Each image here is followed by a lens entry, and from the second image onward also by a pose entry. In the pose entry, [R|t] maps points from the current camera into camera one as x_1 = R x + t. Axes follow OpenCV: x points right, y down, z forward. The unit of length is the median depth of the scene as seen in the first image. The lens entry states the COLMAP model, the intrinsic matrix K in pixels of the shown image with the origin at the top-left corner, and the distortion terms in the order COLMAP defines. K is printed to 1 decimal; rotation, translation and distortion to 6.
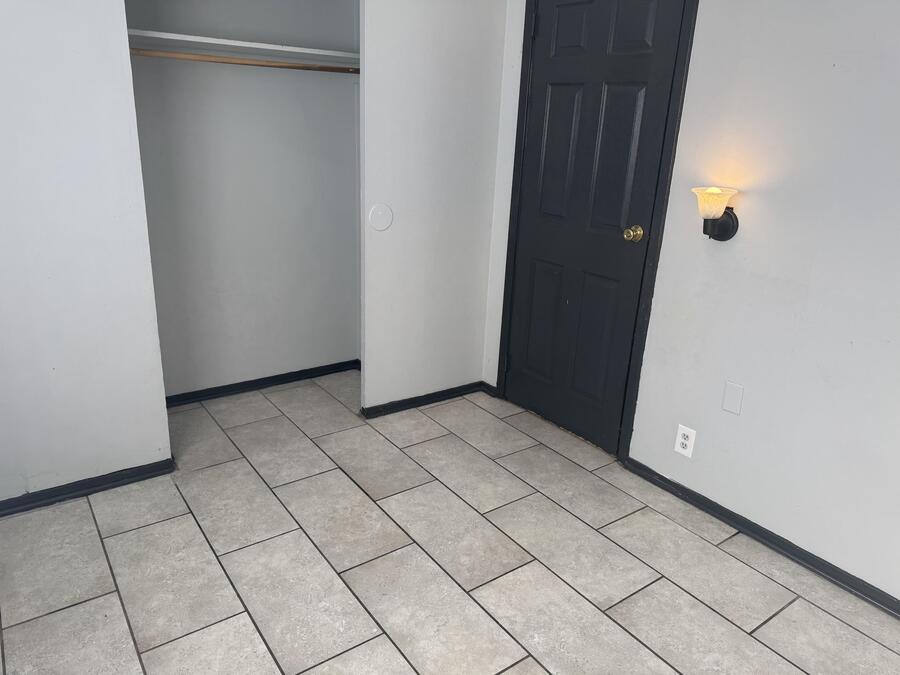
lens RADIAL K [[631.9, 0, 449.8], [0, 631.9, 338.0], [0, 0, 1]] dist [0.002501, -0.000542]
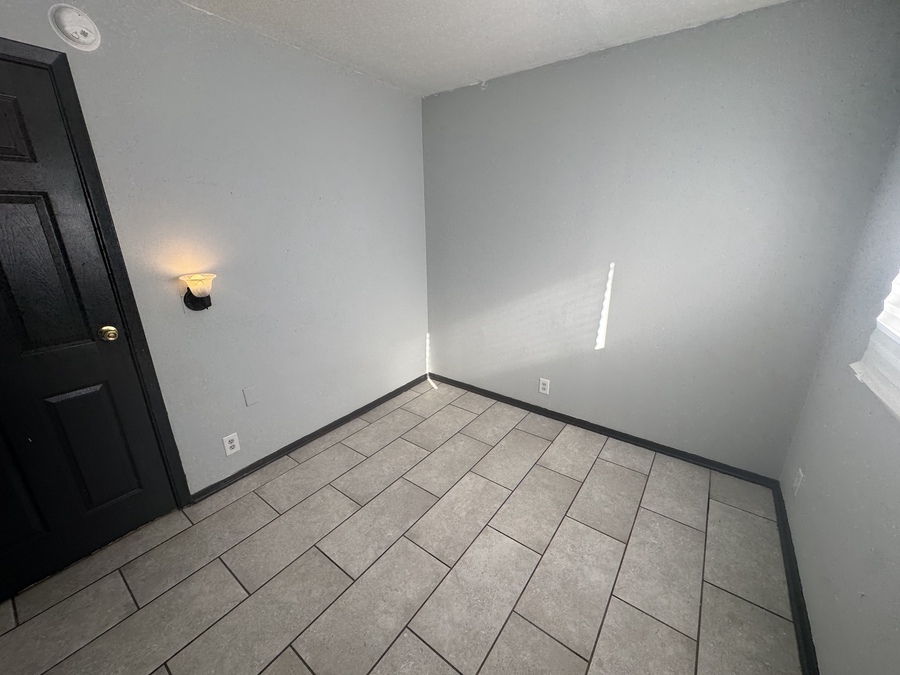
lens RADIAL K [[357.6, 0, 451.0], [0, 357.6, 337.3], [0, 0, 1]] dist [-0.002938, -0.001136]
pose [[-0.305730, -0.331432, 0.892571, -0.496994], [0.302412, 0.855112, 0.421107, -0.275461], [-0.902816, 0.398669, -0.161204, 0.670311]]
